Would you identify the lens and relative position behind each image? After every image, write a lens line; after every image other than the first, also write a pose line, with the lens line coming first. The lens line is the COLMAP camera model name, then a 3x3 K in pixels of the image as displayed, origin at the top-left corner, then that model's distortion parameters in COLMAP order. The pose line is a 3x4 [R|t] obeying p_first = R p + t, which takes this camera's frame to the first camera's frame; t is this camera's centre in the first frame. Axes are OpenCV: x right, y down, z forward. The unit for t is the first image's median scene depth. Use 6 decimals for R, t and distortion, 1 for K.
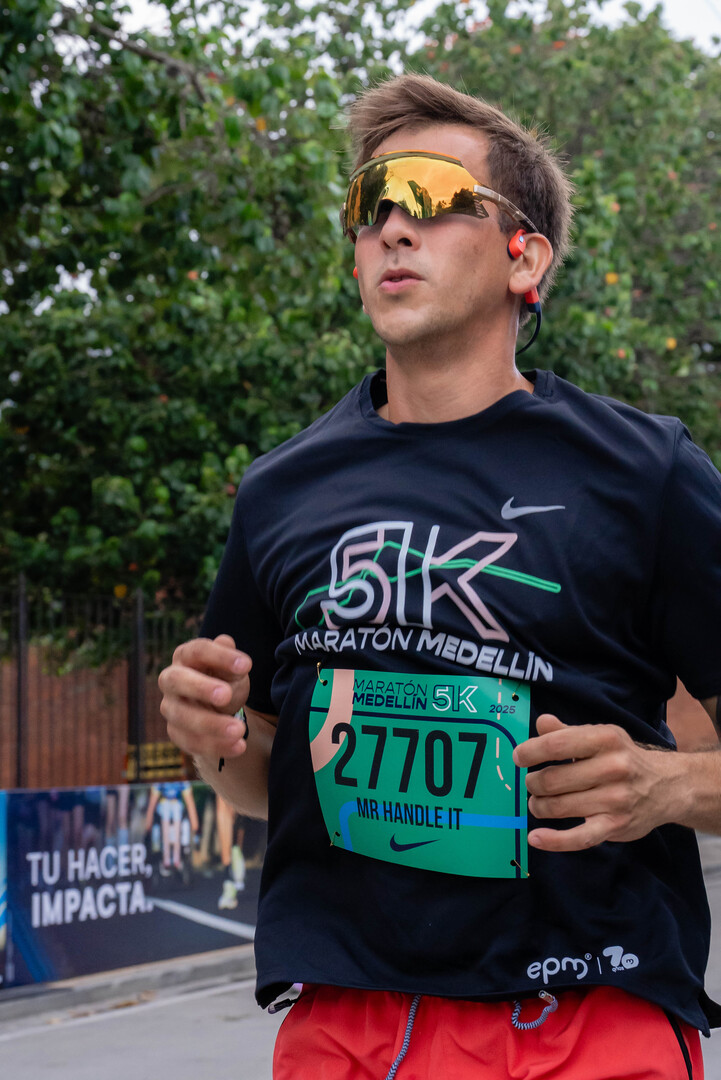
lens RADIAL K [[2142.3, 0, 360.5], [0, 2142.3, 540.0], [0, 0, 1]] dist [0.014928, 0.218705]
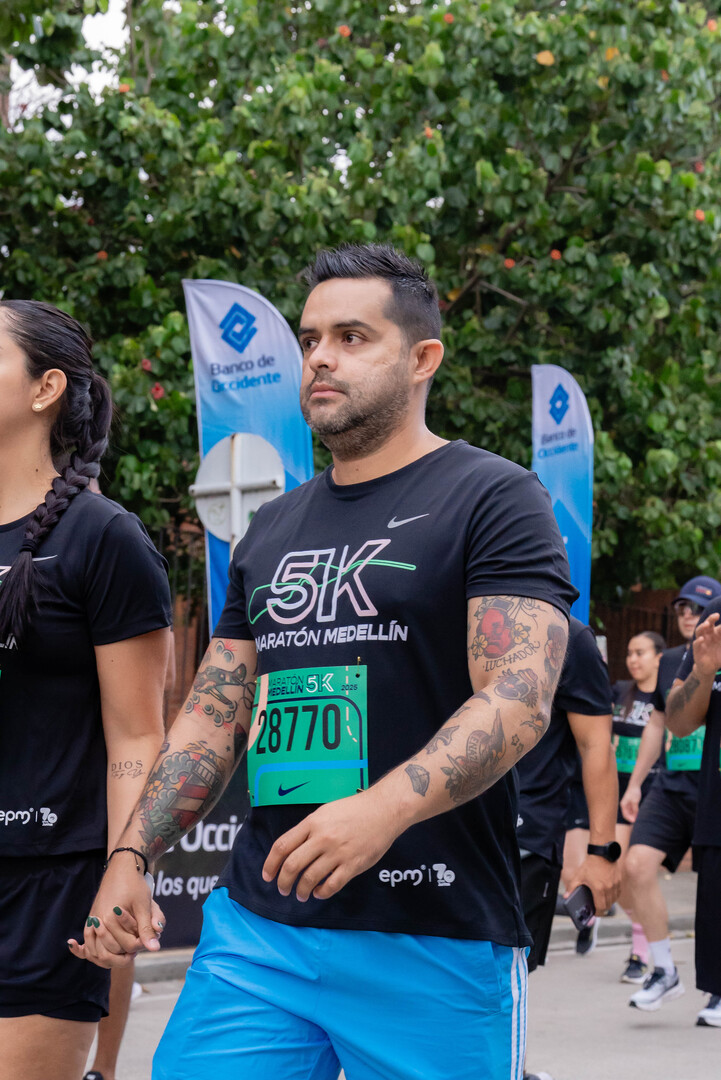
lens RADIAL K [[2142.3, 0, 360.5], [0, 2142.3, 540.0], [0, 0, 1]] dist [0.014928, 0.218705]
pose [[0.986480, 0.051957, -0.155426, 0.128530], [-0.051855, 0.998644, 0.004716, 0.029303], [0.155460, 0.003408, 0.987836, 0.245137]]
